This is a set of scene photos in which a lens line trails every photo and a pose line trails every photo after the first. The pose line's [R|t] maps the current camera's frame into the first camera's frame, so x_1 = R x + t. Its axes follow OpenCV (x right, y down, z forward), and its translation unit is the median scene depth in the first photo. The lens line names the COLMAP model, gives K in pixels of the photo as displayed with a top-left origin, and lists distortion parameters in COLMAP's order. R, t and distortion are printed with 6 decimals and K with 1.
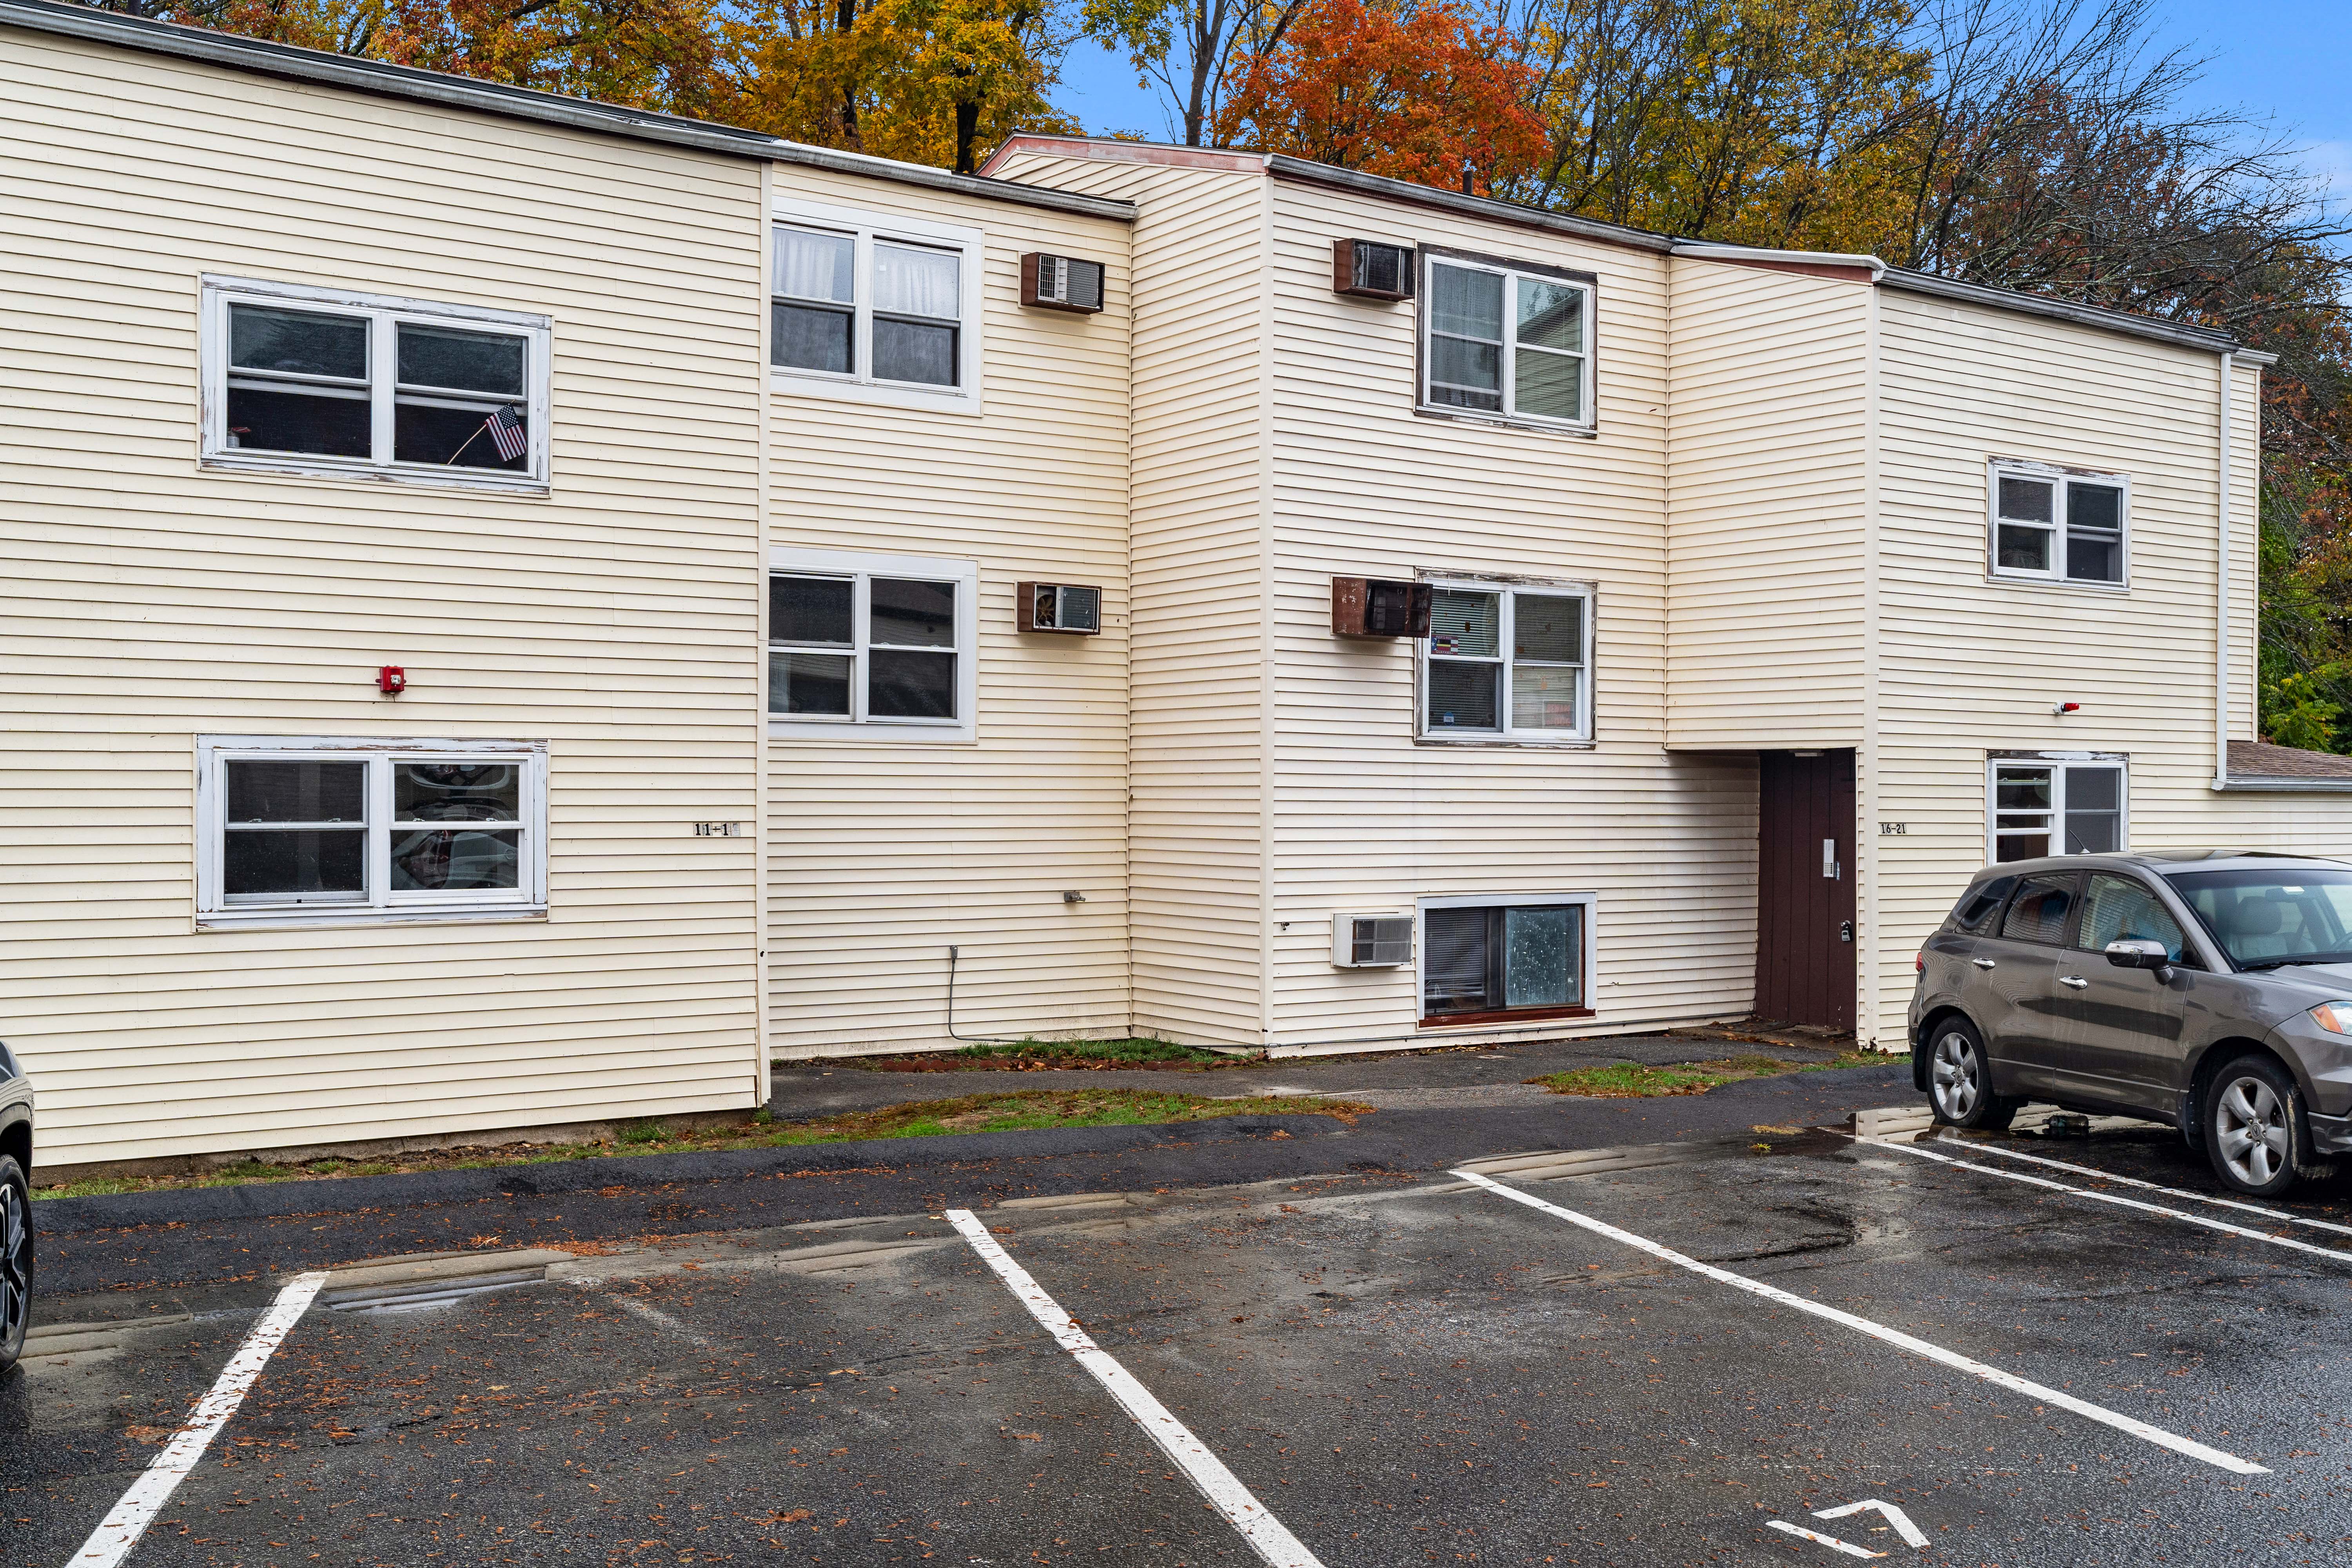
lens RADIAL K [[2378.5, 0, 1176.0], [0, 2378.5, 784.0], [0, 0, 1]] dist [0.009749, 0.005643]
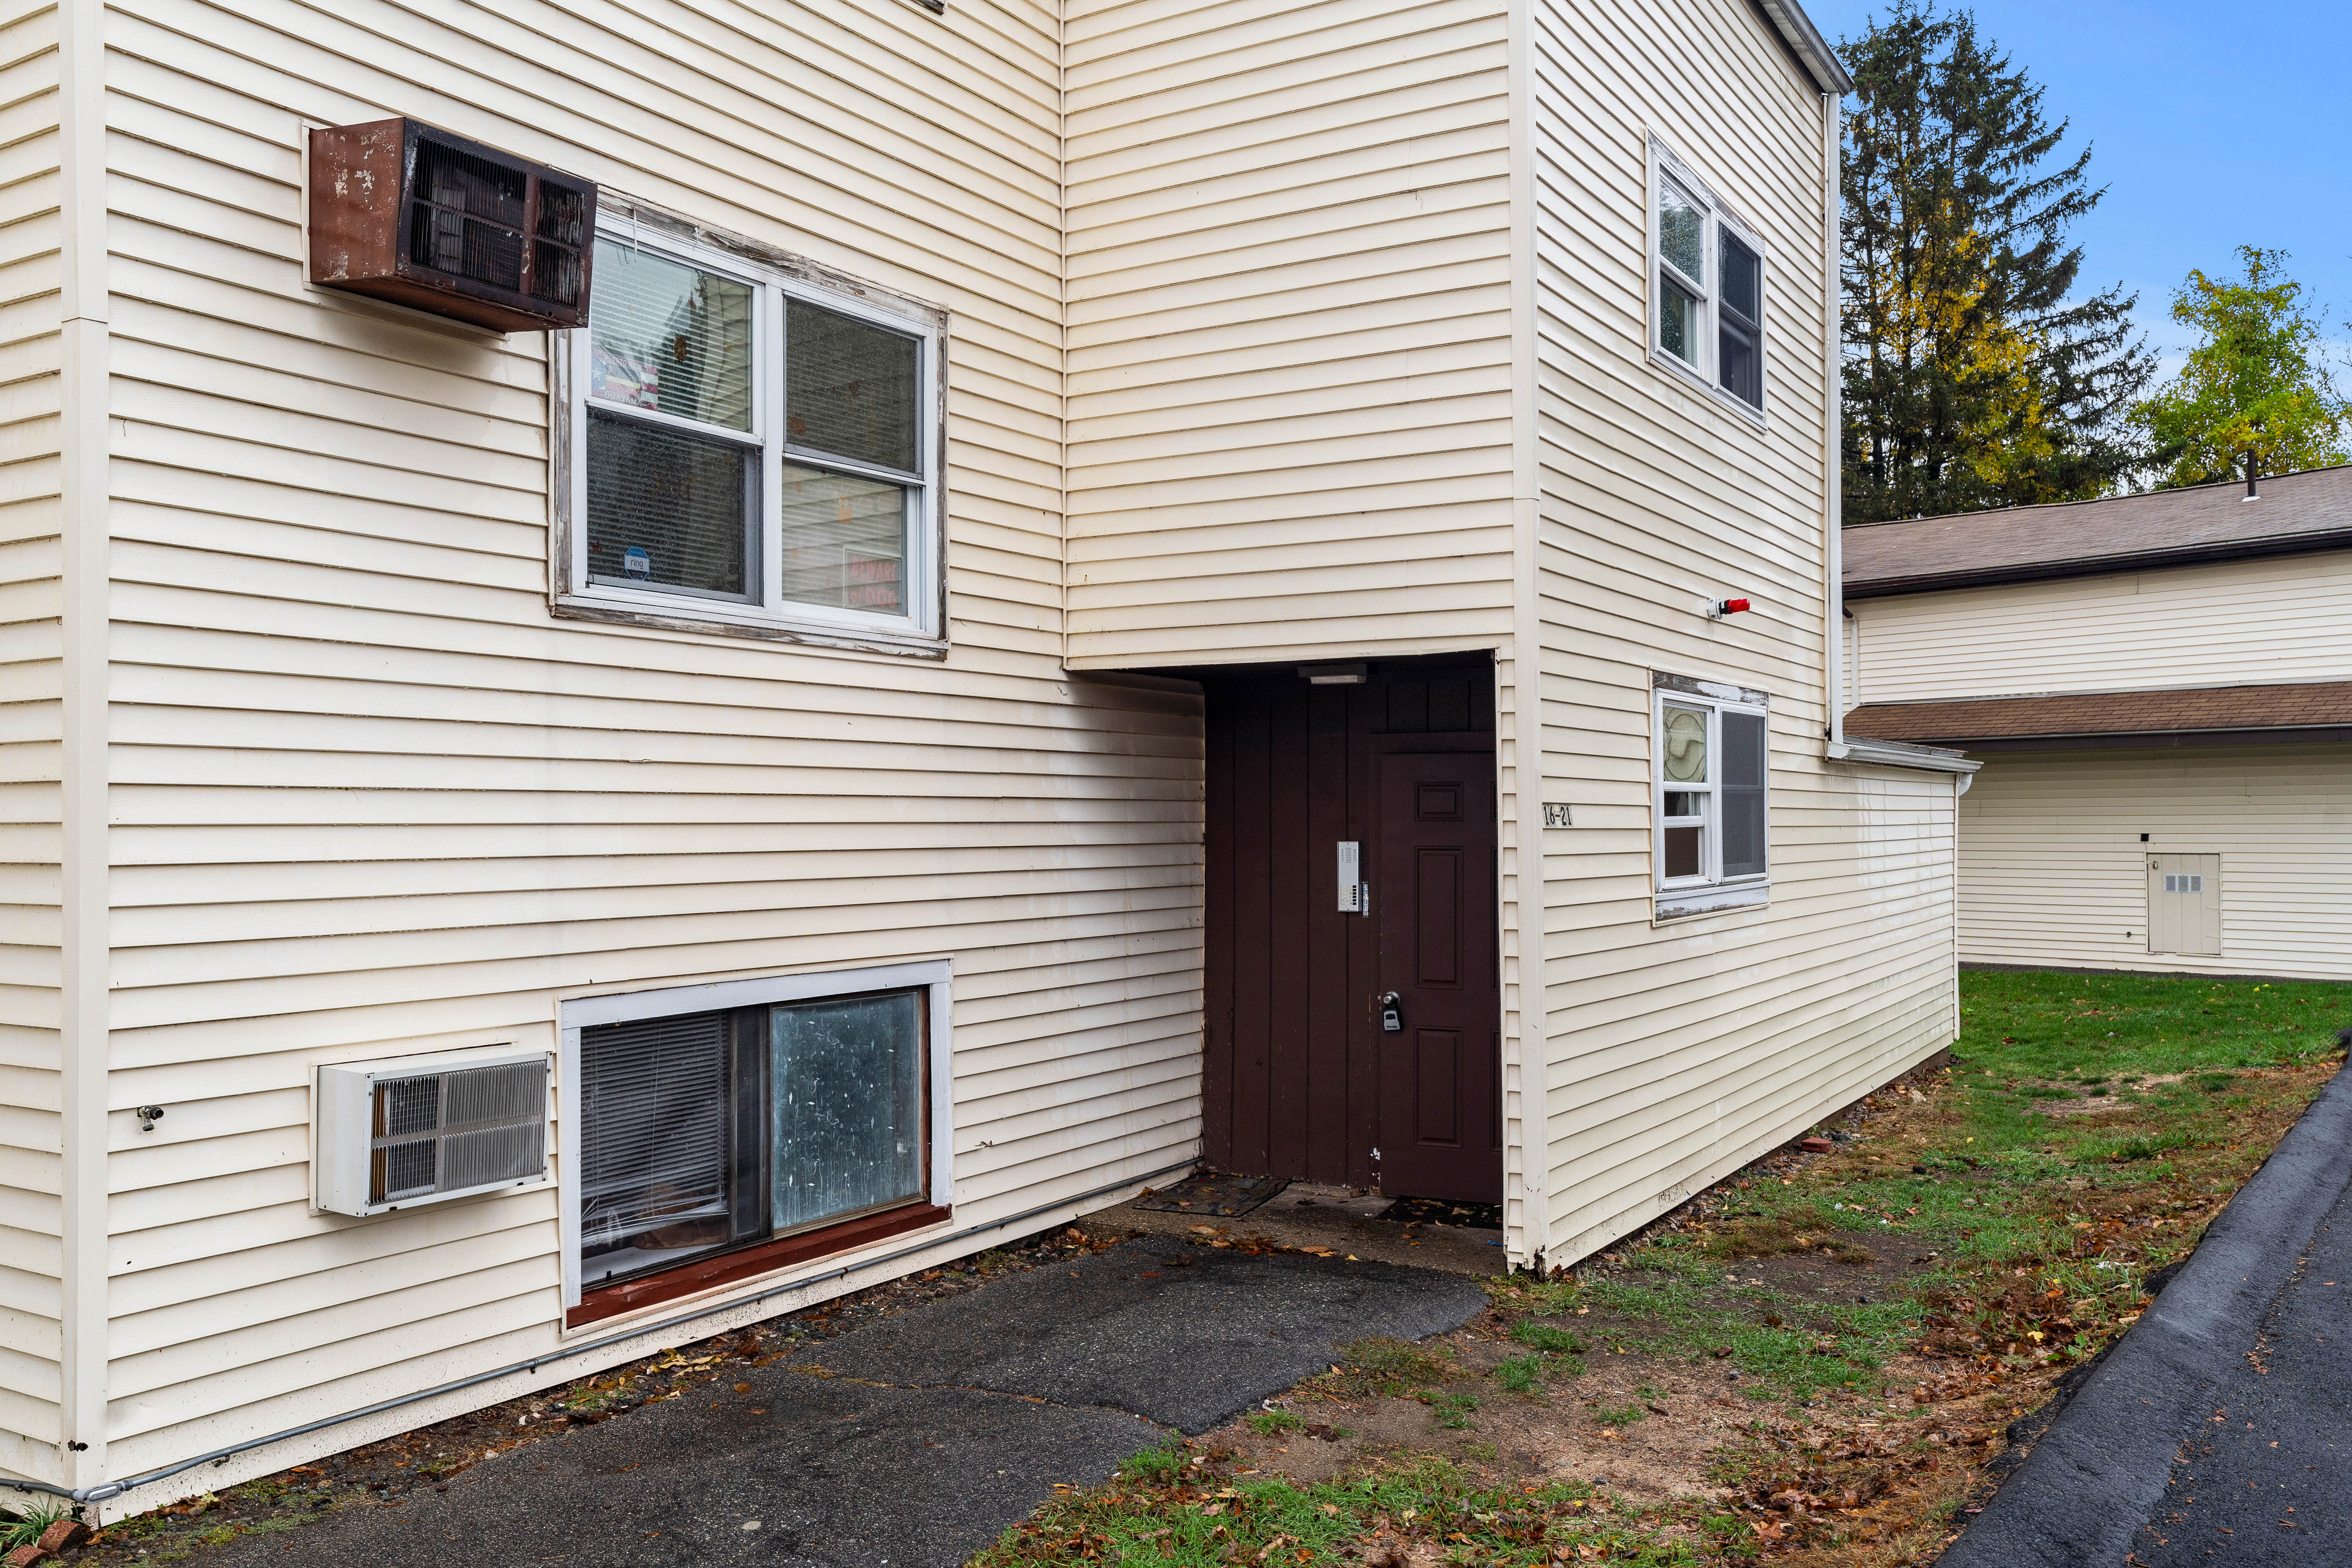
lens RADIAL K [[1974.2, 0, 1164.8], [0, 1974.2, 793.7], [0, 0, 1]] dist [-0.000226, -0.005895]
pose [[0.922491, -0.005689, 0.385976, 0.065066], [0.009195, 0.999932, -0.007236, 0.015983], [-0.385908, 0.010224, 0.922480, 0.633453]]
